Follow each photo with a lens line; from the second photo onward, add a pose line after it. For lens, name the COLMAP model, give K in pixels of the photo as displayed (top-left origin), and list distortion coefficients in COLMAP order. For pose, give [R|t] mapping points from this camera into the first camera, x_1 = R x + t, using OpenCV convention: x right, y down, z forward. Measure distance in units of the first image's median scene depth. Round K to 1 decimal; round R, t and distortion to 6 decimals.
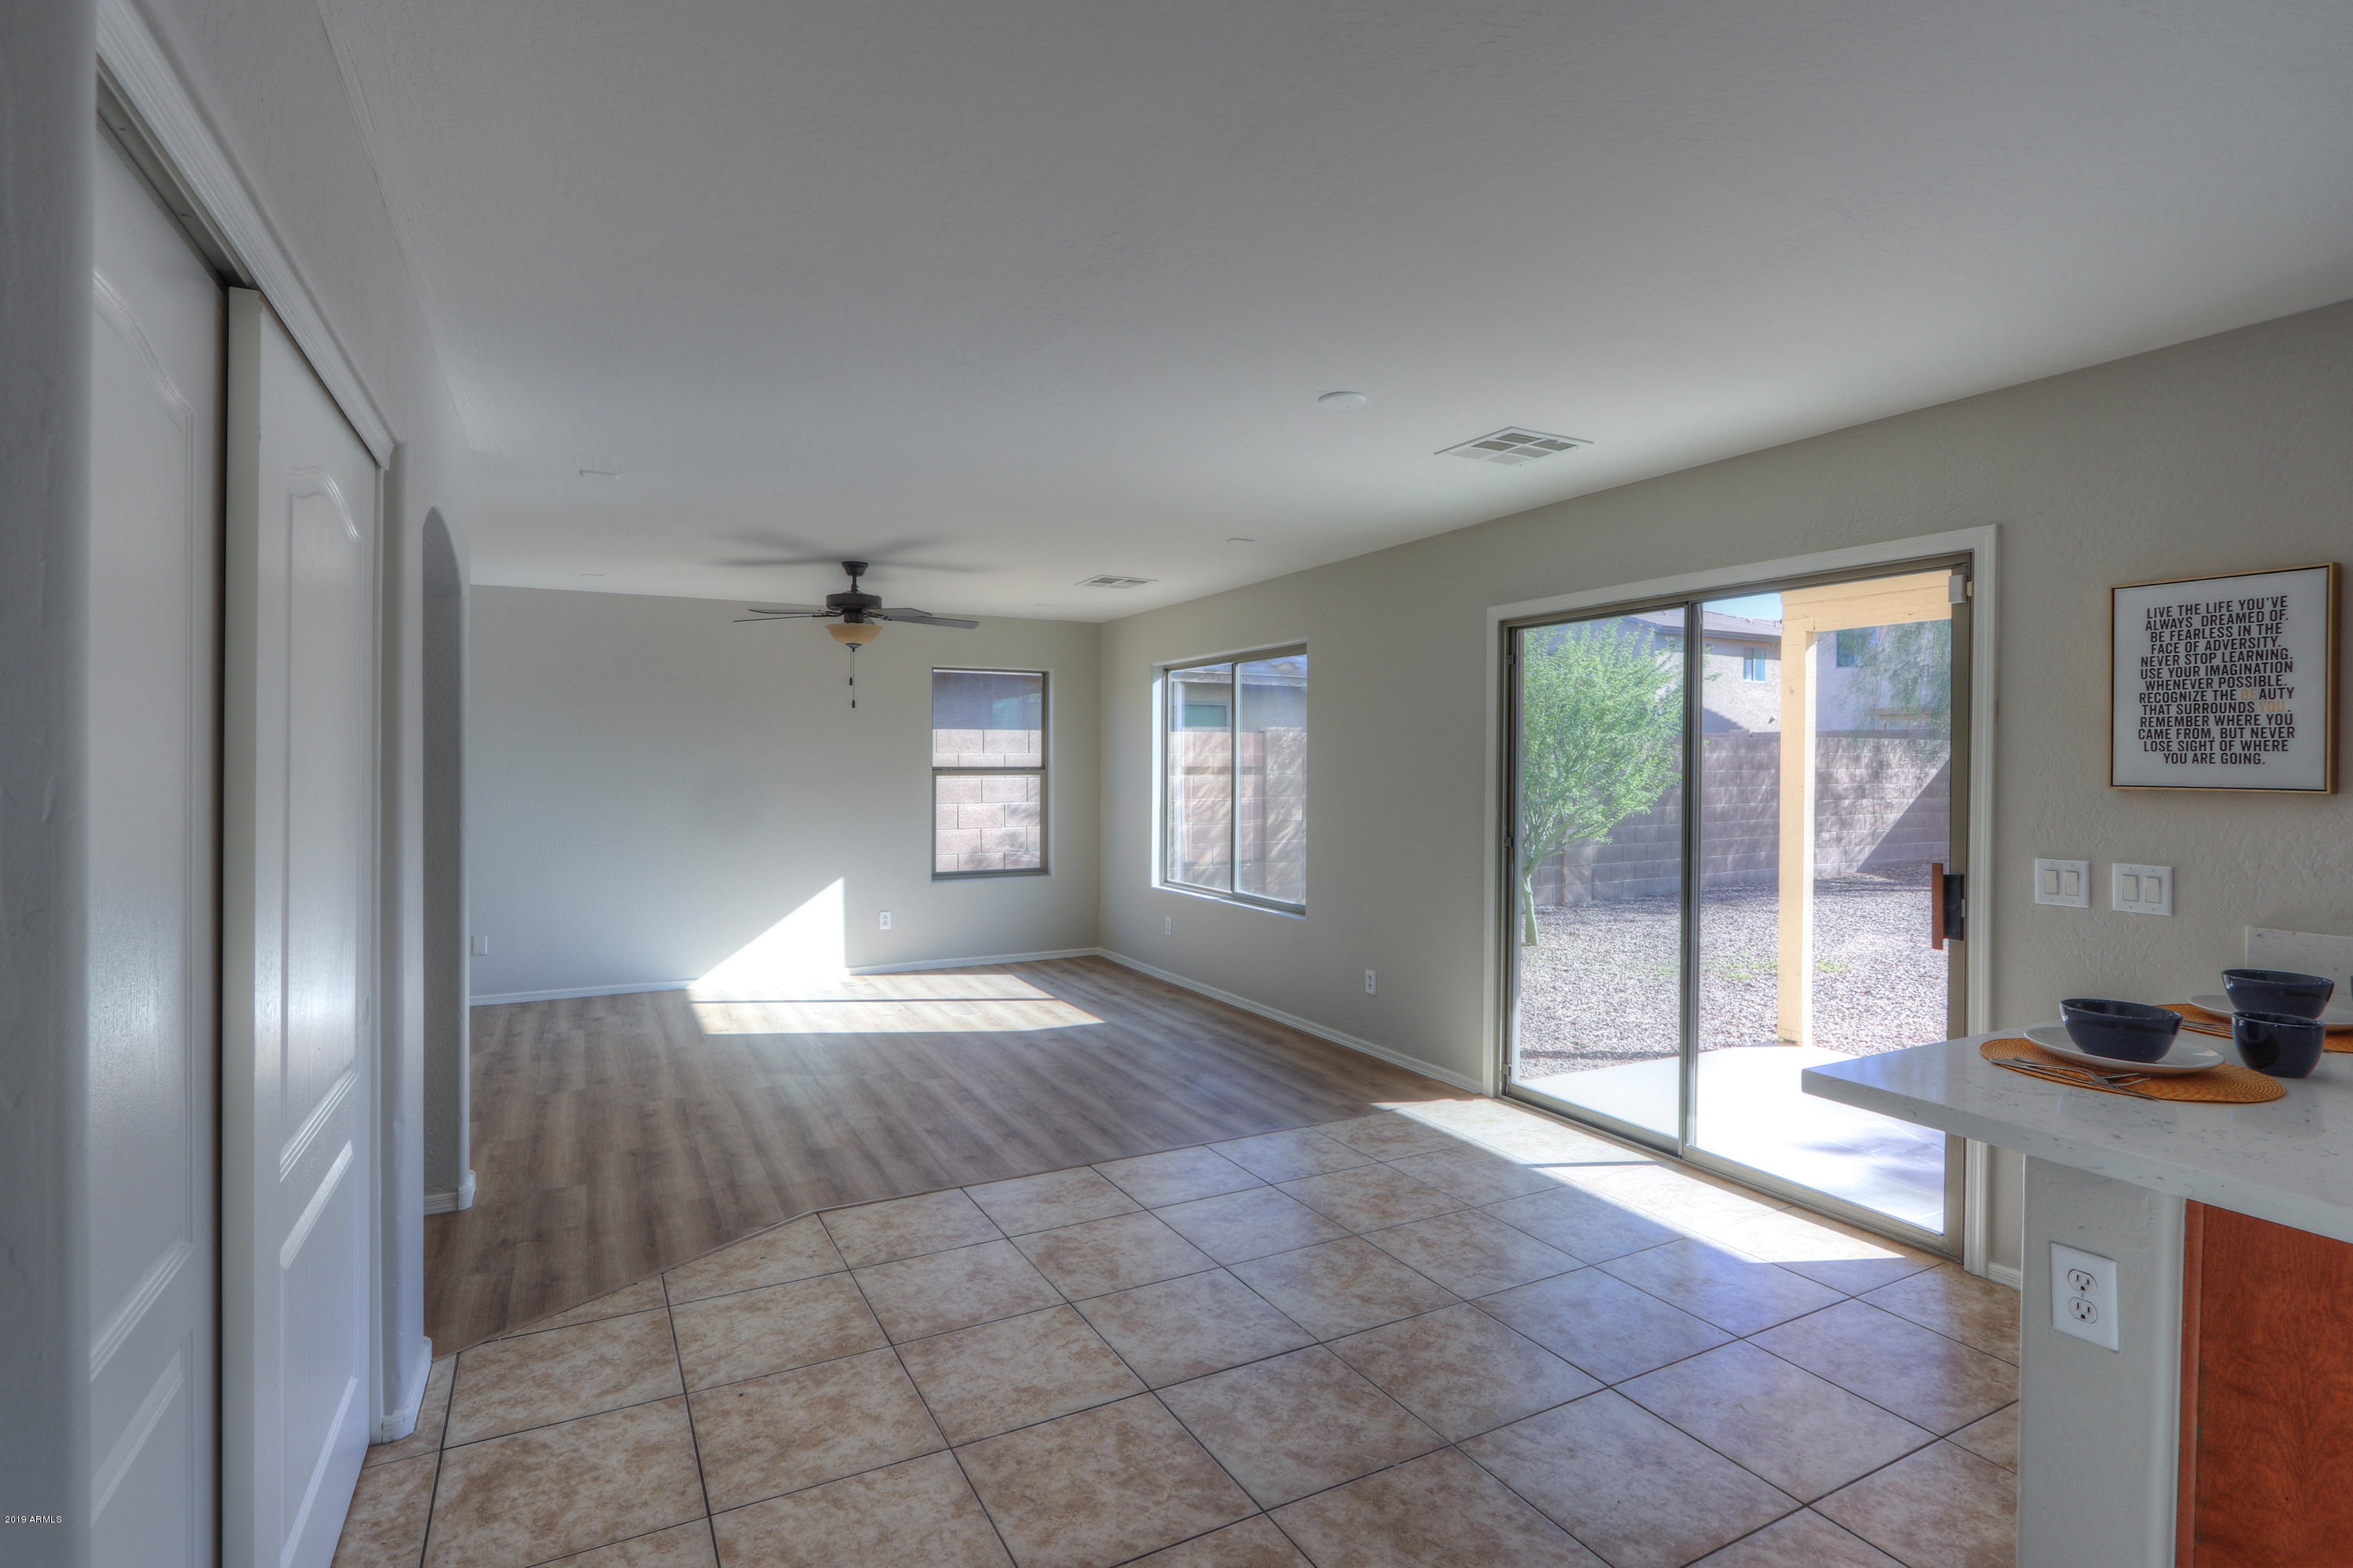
lens RADIAL K [[1110.3, 0, 1170.5], [0, 1110.3, 765.7], [0, 0, 1]] dist [-0.018619, 0.004640]
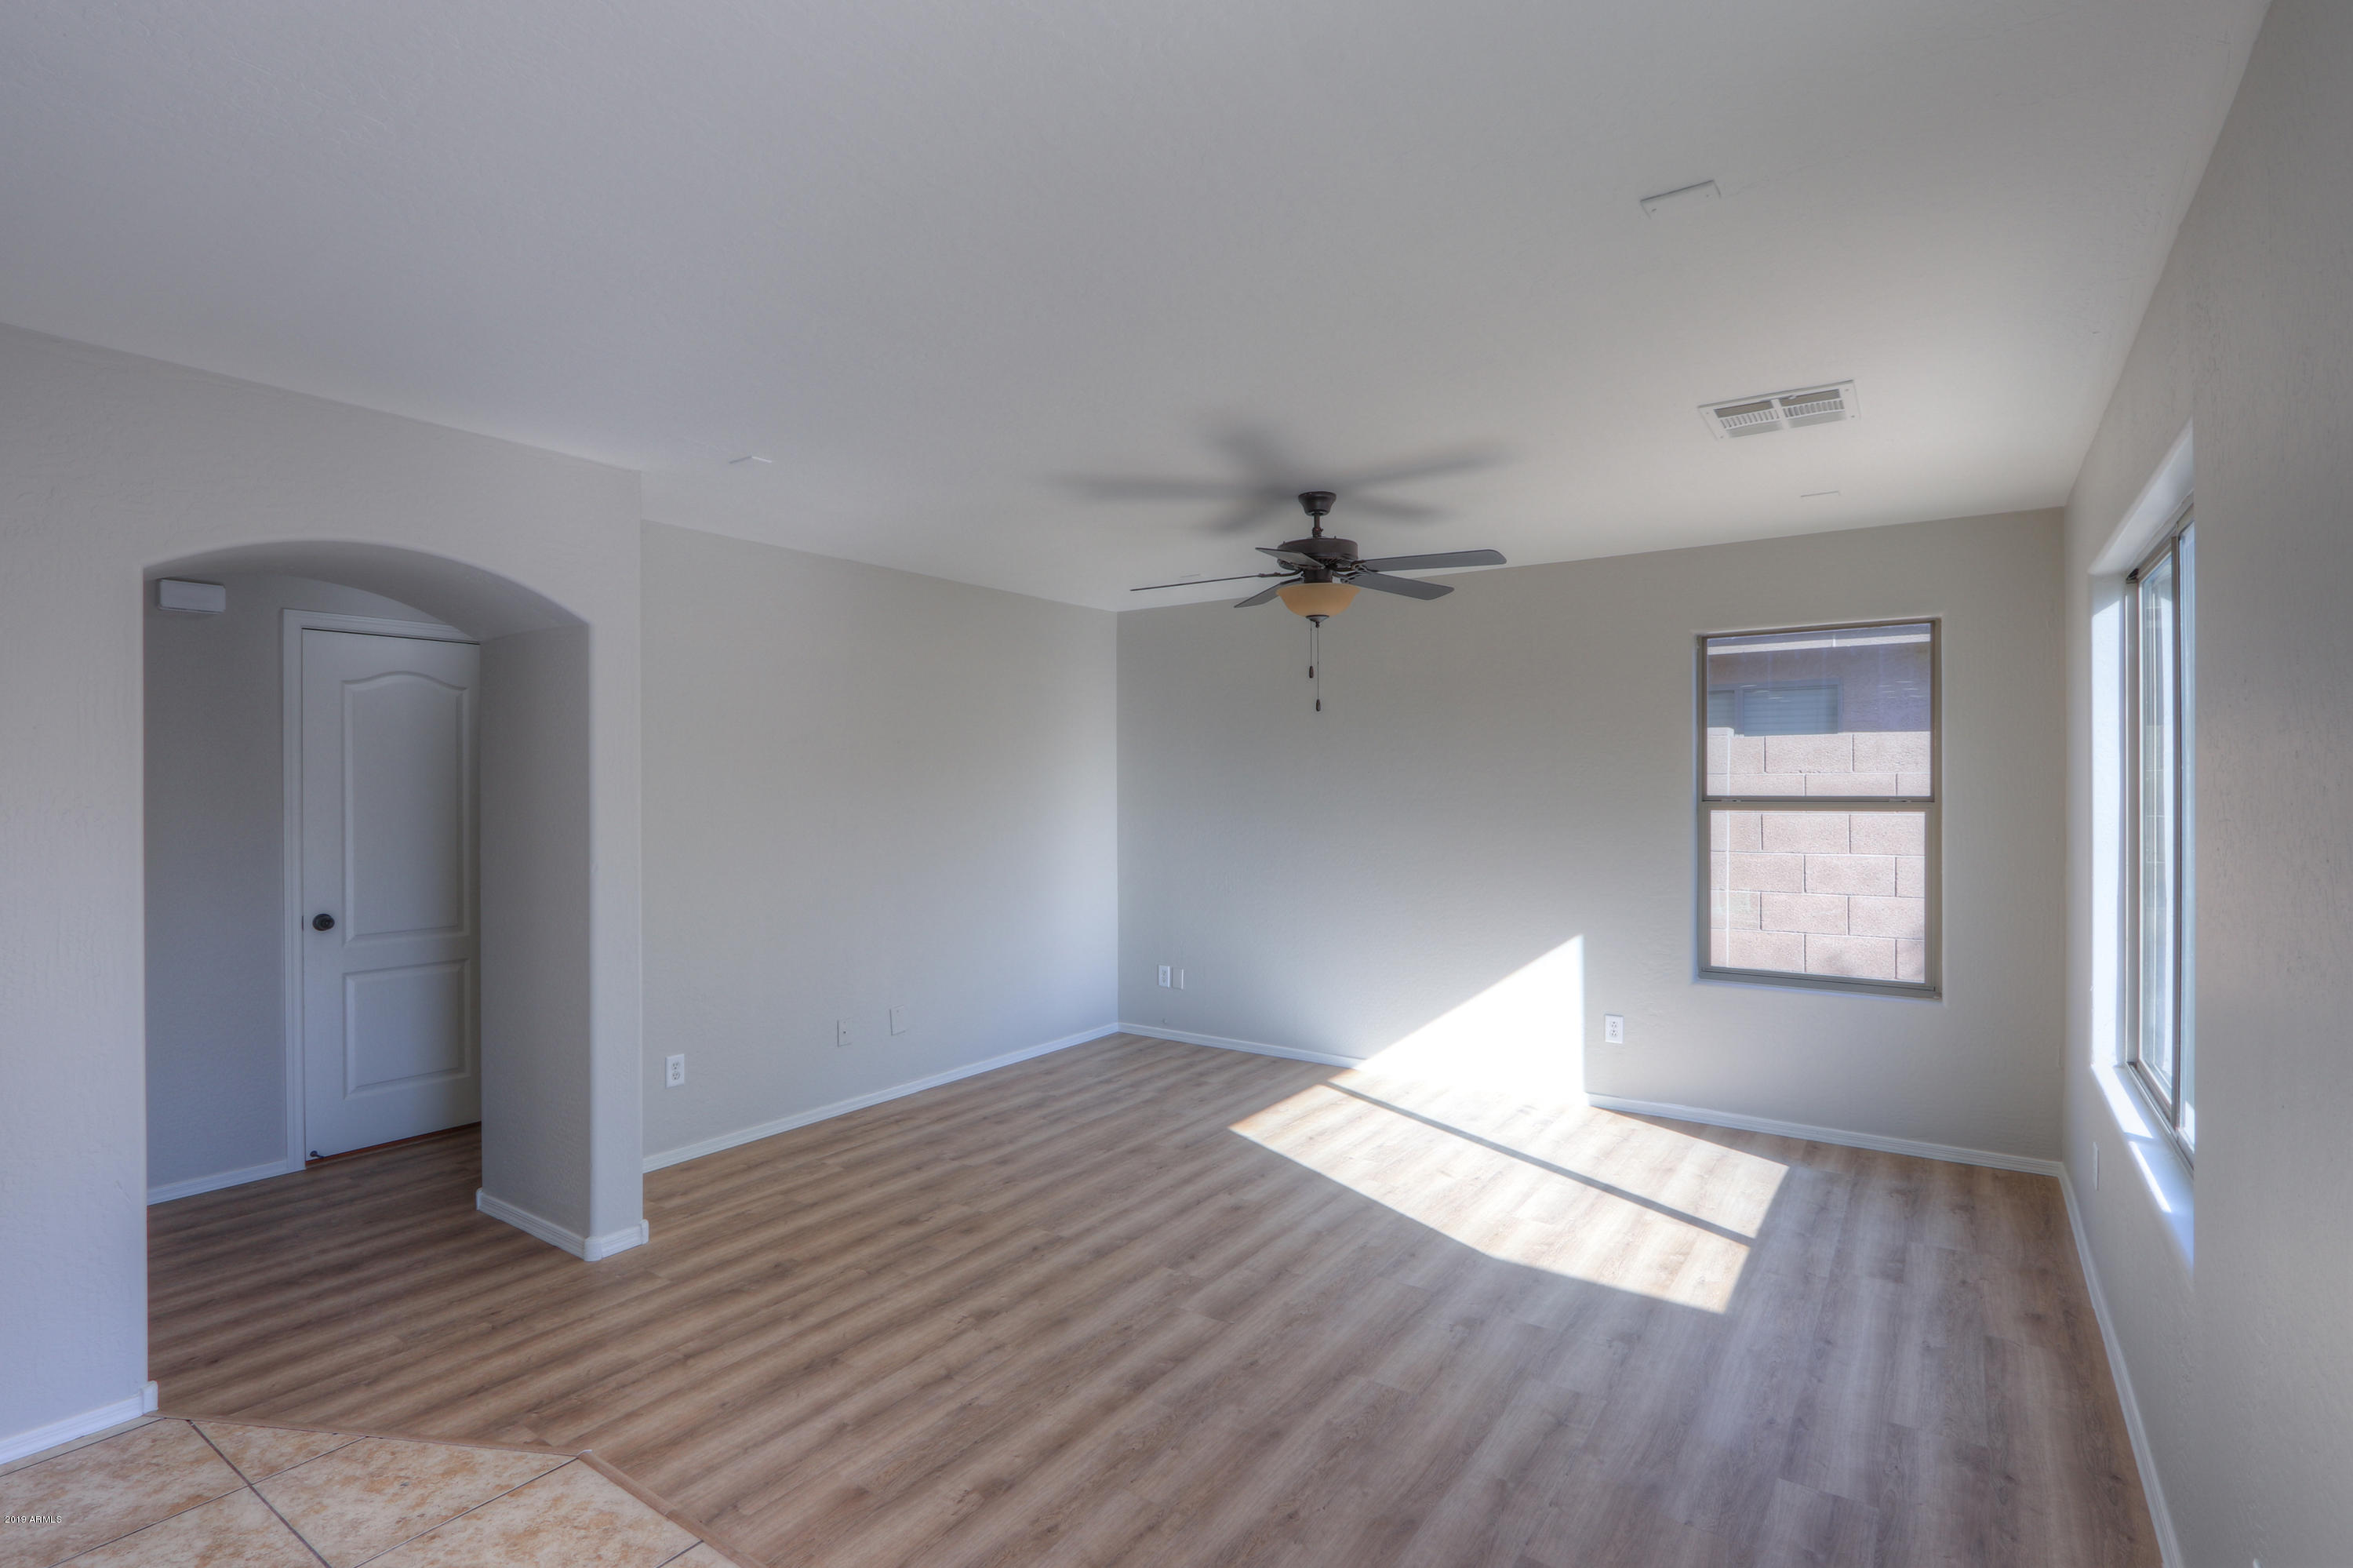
lens RADIAL K [[1110.3, 0, 1164.2], [0, 1110.3, 816.6], [0, 0, 1]] dist [-0.018619, 0.004640]
pose [[0.451540, 0.019476, -0.892039, 0.459686], [0.005265, 0.999686, 0.024492, -0.010168], [0.892236, -0.015756, 0.451295, 1.044980]]
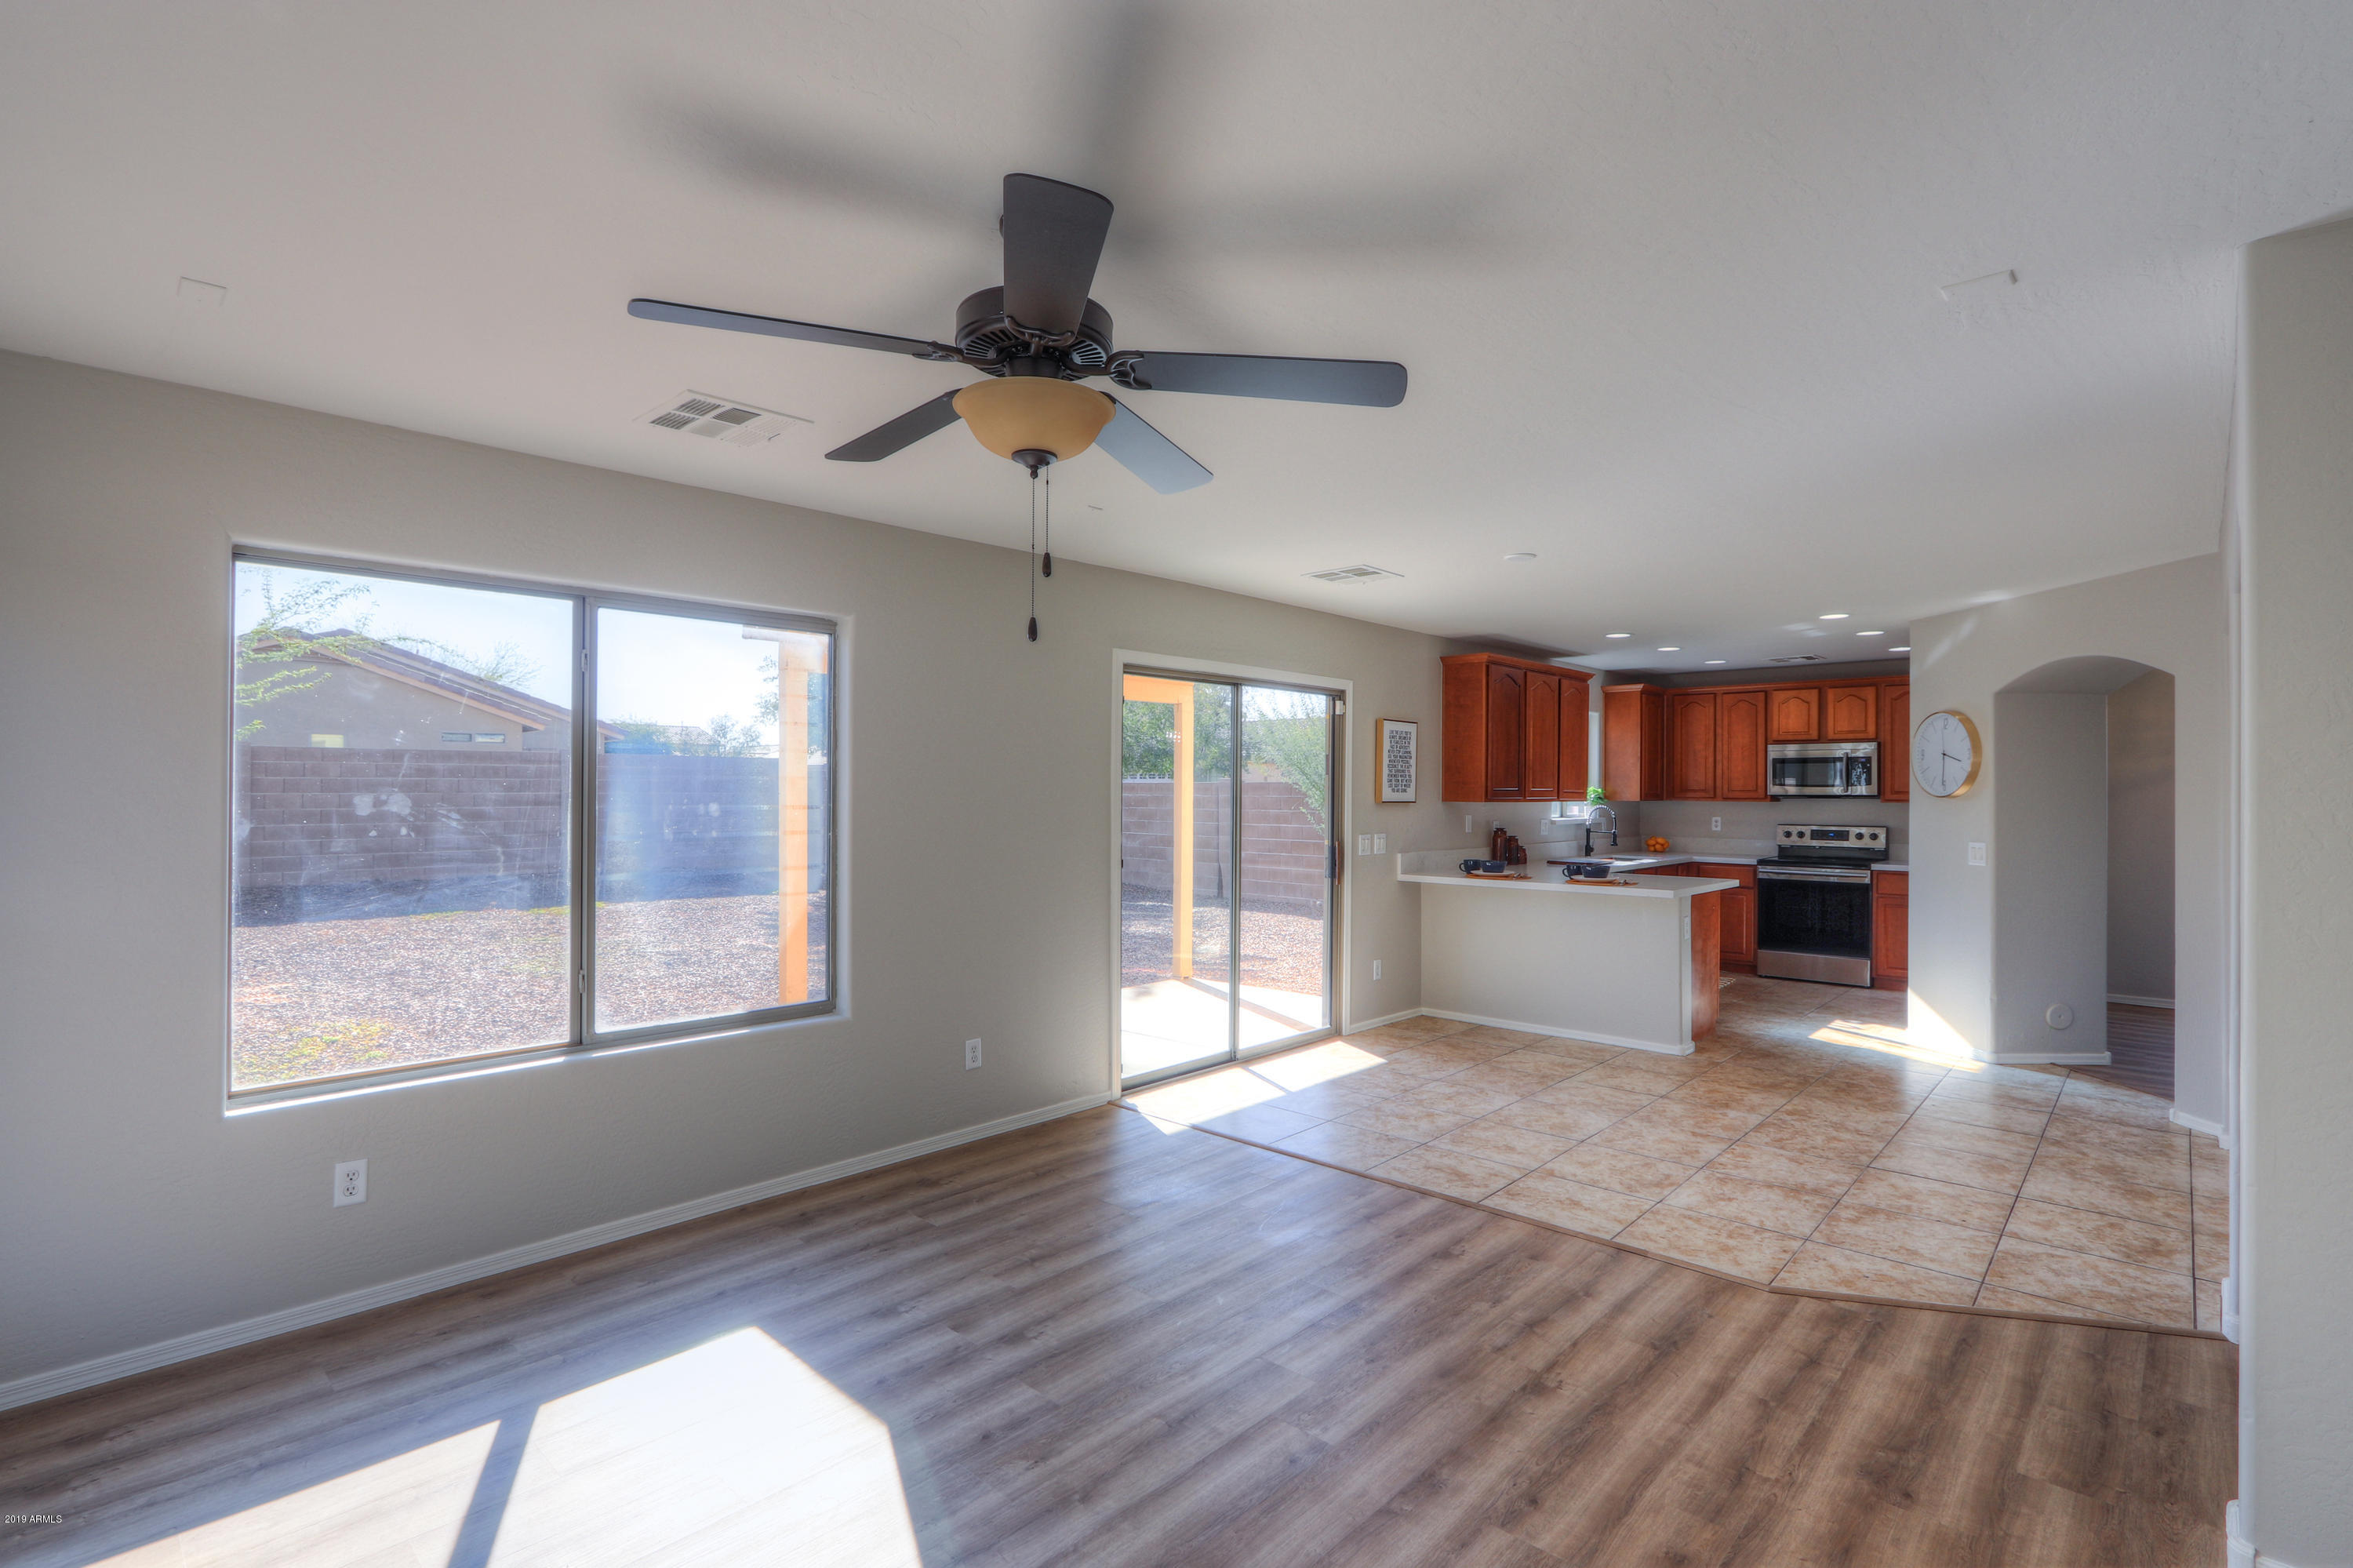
lens RADIAL K [[1110.3, 0, 1155.7], [0, 1110.3, 779.3], [0, 0, 1]] dist [-0.018619, 0.004640]
pose [[-0.312407, 0.001419, 0.949947, -1.064342], [-0.004841, 0.999984, -0.003085, -0.017073], [-0.949936, -0.005562, -0.312395, 1.822551]]
